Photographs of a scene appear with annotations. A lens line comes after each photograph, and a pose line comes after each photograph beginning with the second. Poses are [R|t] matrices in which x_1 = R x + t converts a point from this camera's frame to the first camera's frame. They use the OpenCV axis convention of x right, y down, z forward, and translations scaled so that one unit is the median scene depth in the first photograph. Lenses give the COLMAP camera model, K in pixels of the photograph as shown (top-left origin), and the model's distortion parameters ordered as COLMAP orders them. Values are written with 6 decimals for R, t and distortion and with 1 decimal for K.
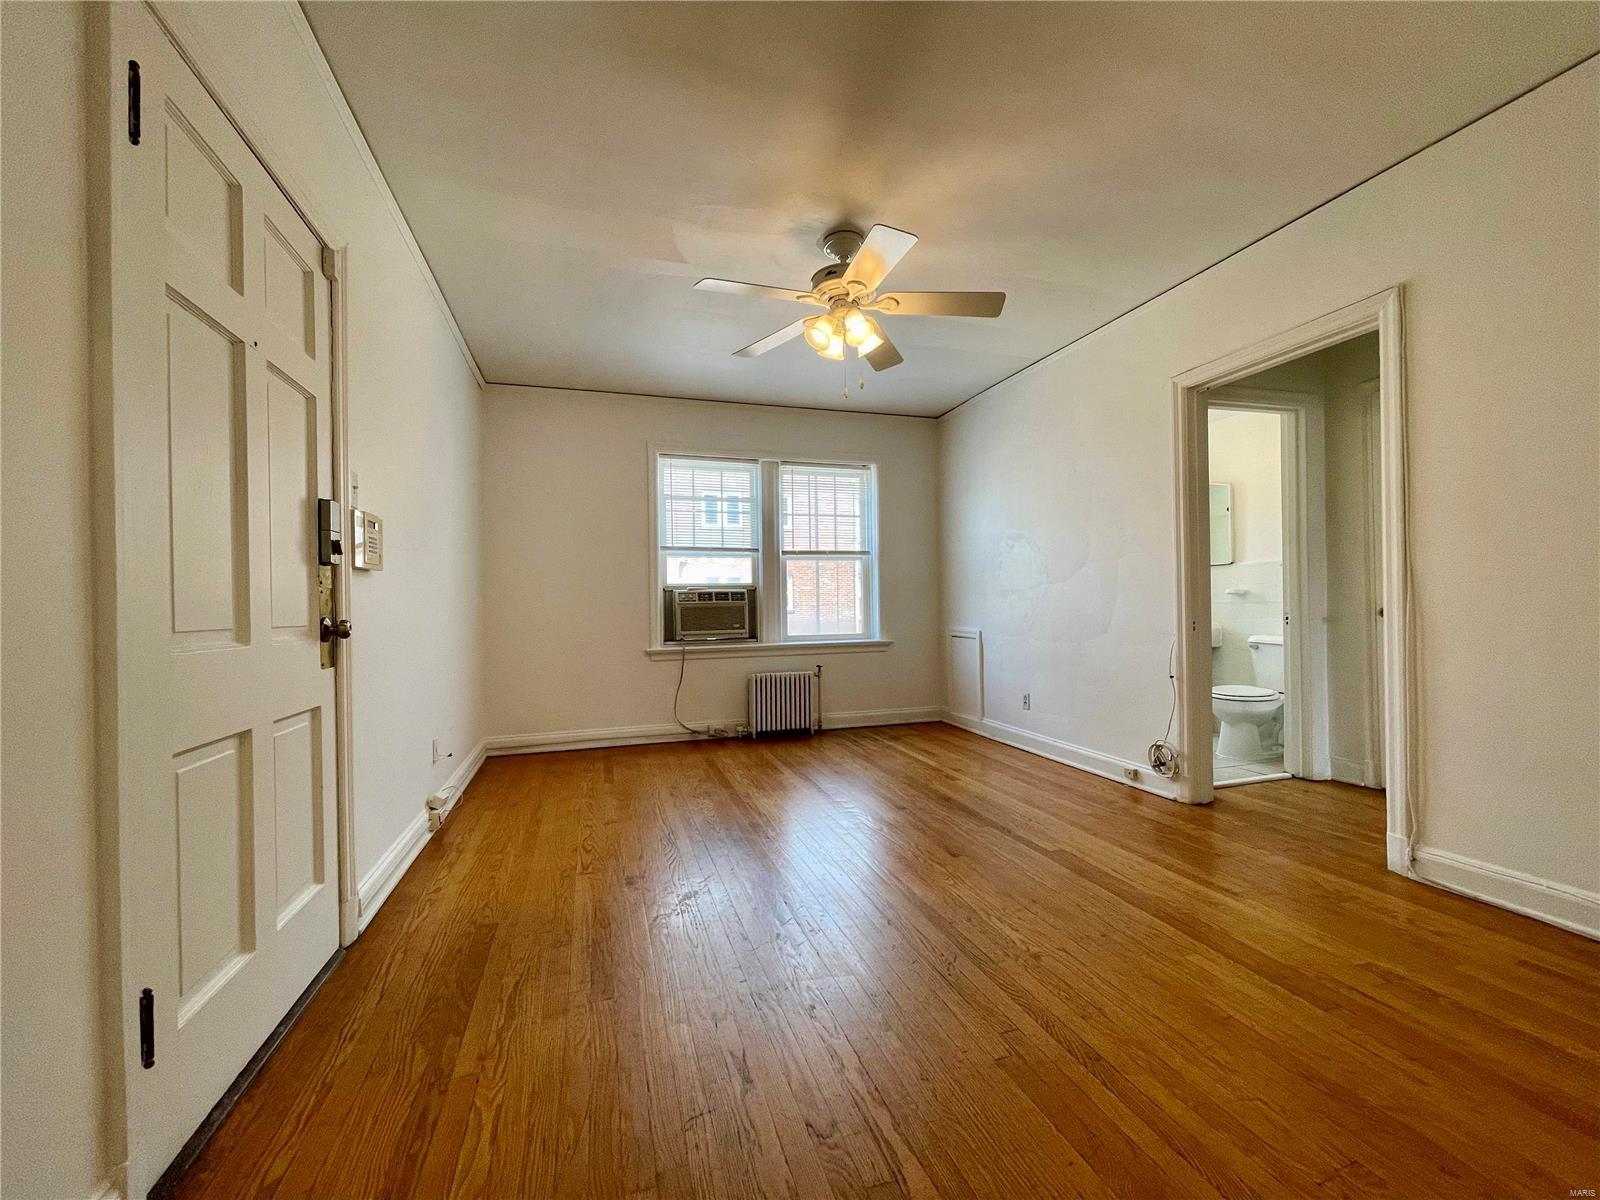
lens RADIAL K [[646.2, 0, 789.3], [0, 646.2, 607.0], [0, 0, 1]] dist [-0.000172, -0.000652]
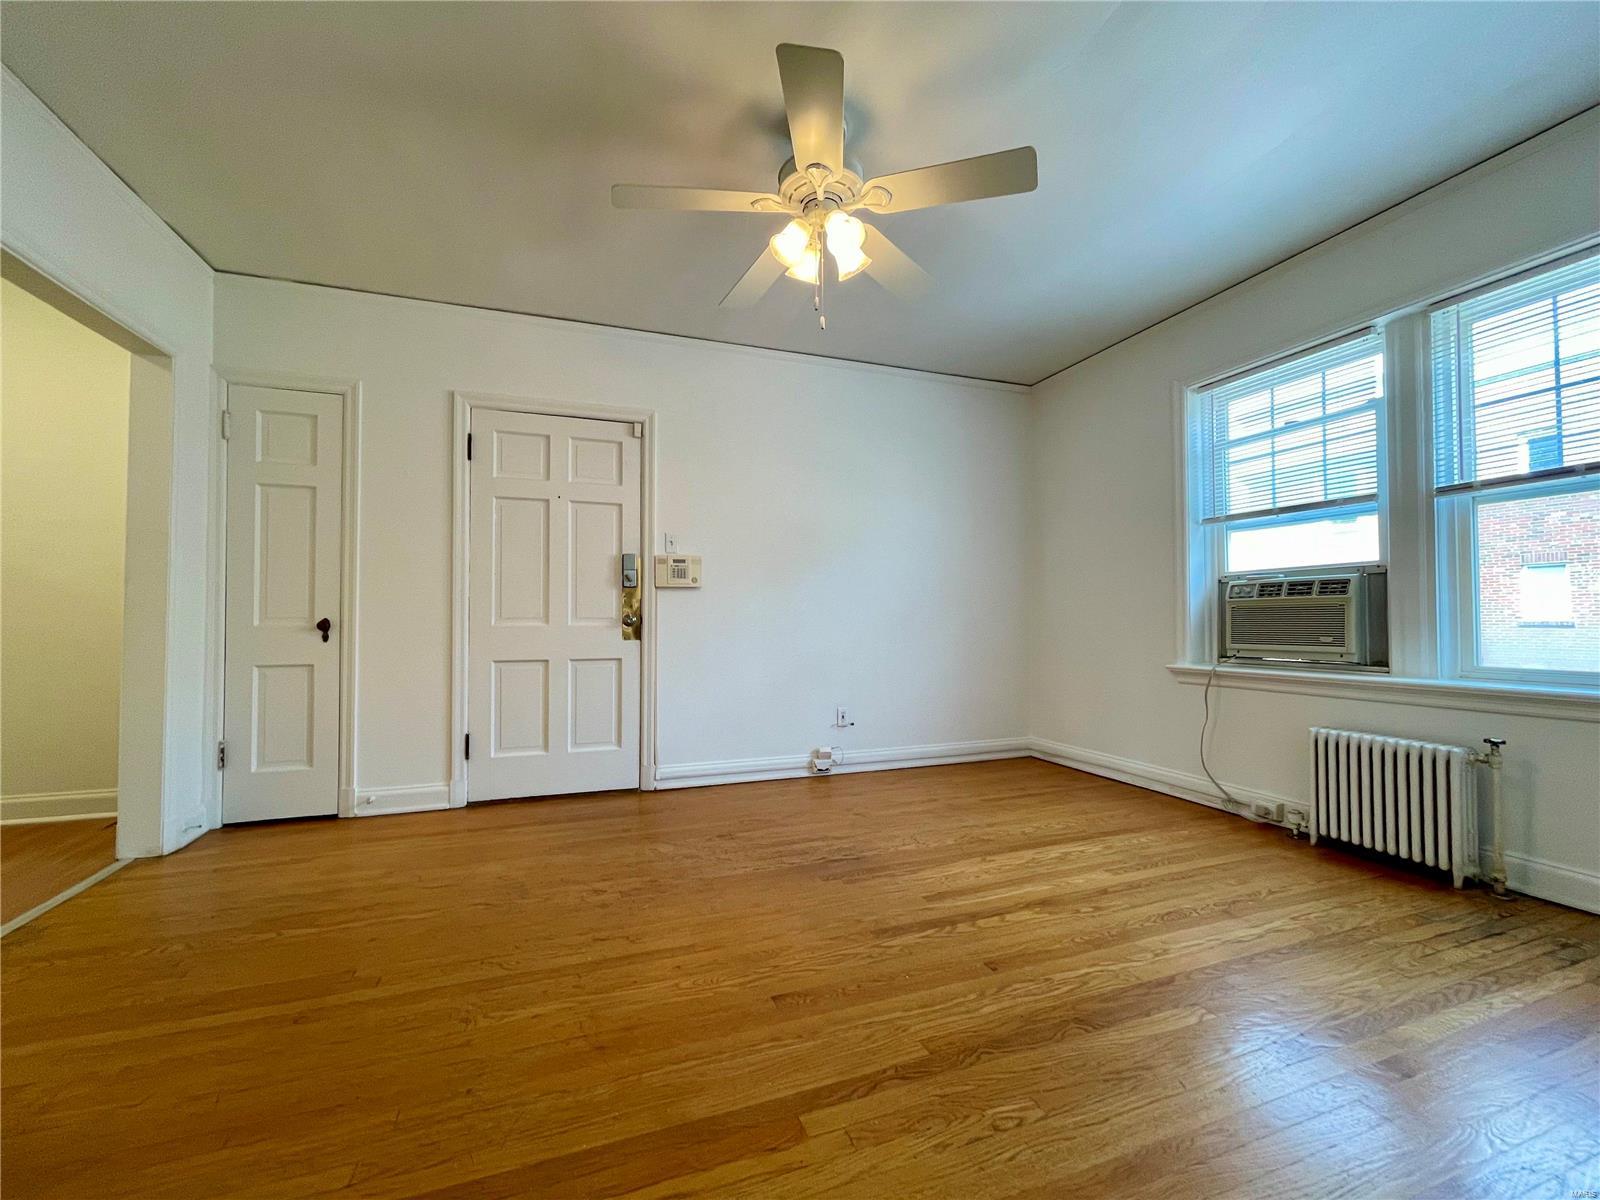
lens RADIAL K [[646.2, 0, 789.3], [0, 646.2, 607.0], [0, 0, 1]] dist [-0.000172, -0.000652]
pose [[0.048575, -0.006235, -0.998800, 0.474332], [0.000996, 0.999980, -0.006194, 0.003890], [0.998819, -0.000693, 0.048580, 0.524704]]
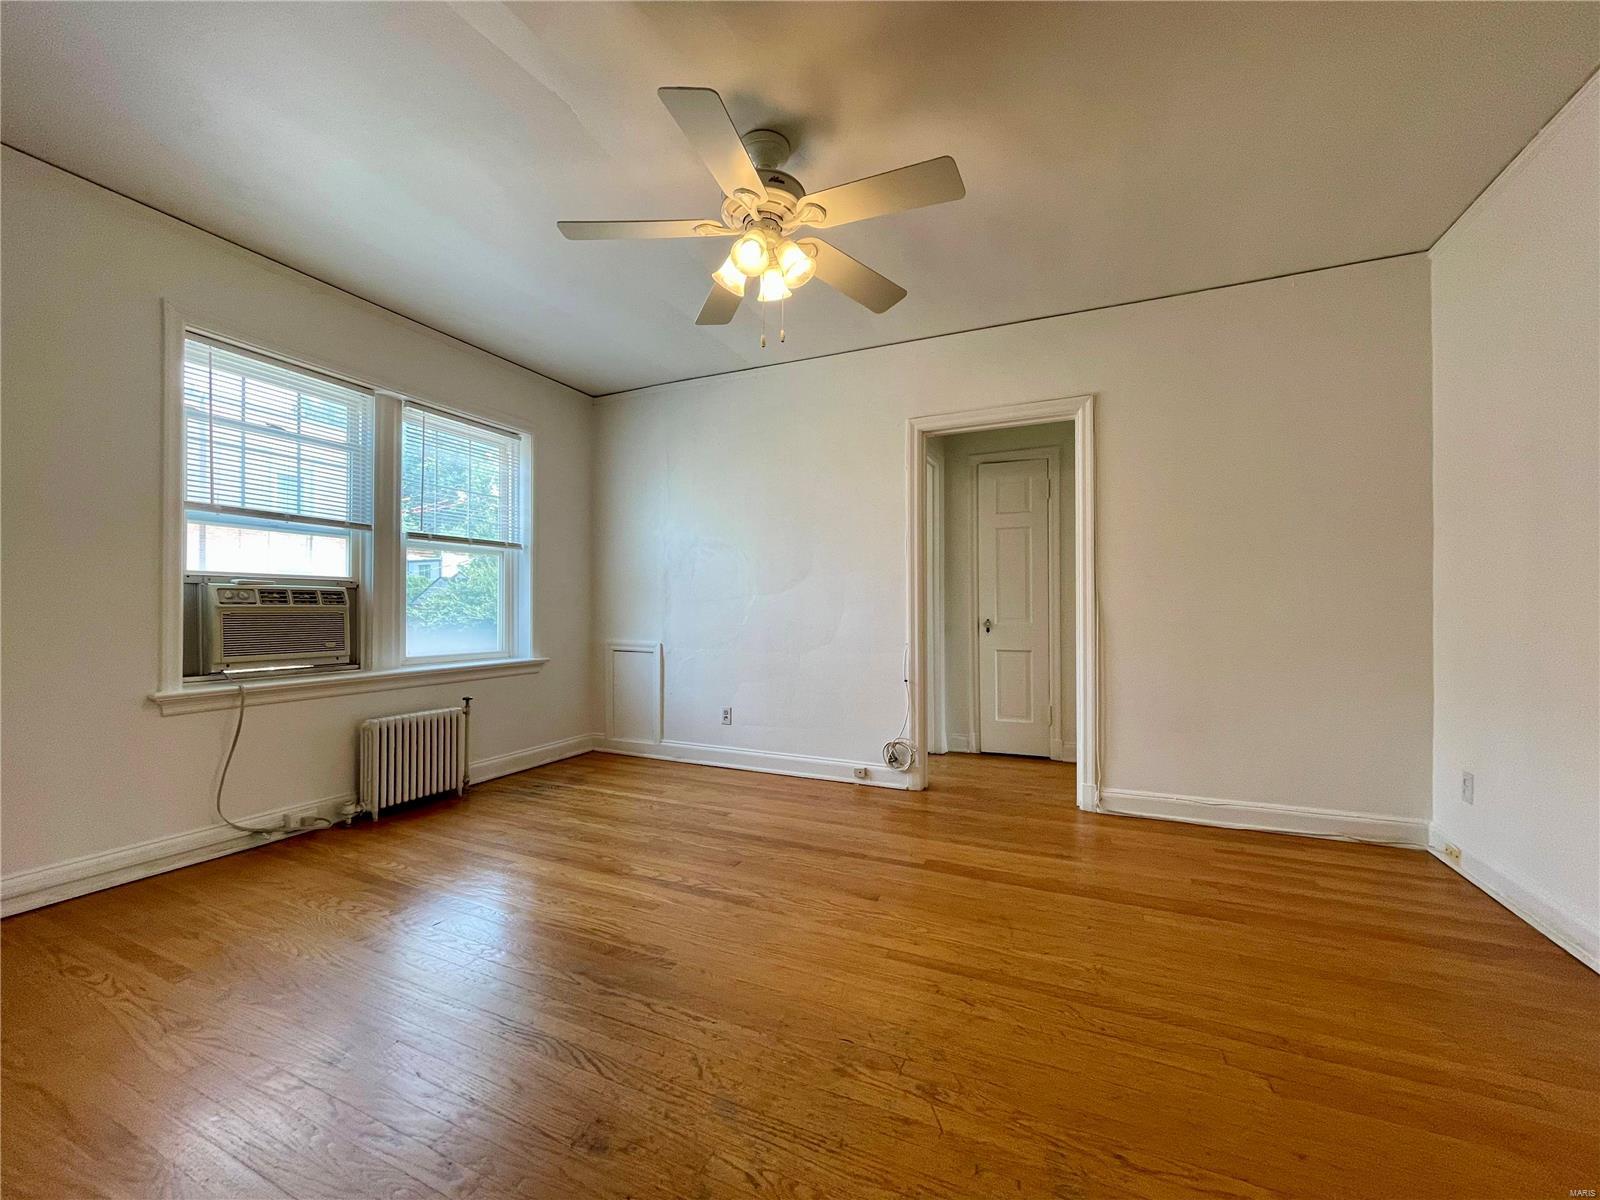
lens RADIAL K [[646.2, 0, 789.3], [0, 646.2, 607.0], [0, 0, 1]] dist [-0.000172, -0.000652]
pose [[0.666893, 0.019186, 0.744907, -0.261527], [-0.007872, 0.999794, -0.018703, 0.000858], [-0.745112, 0.006609, 0.666907, 0.263590]]
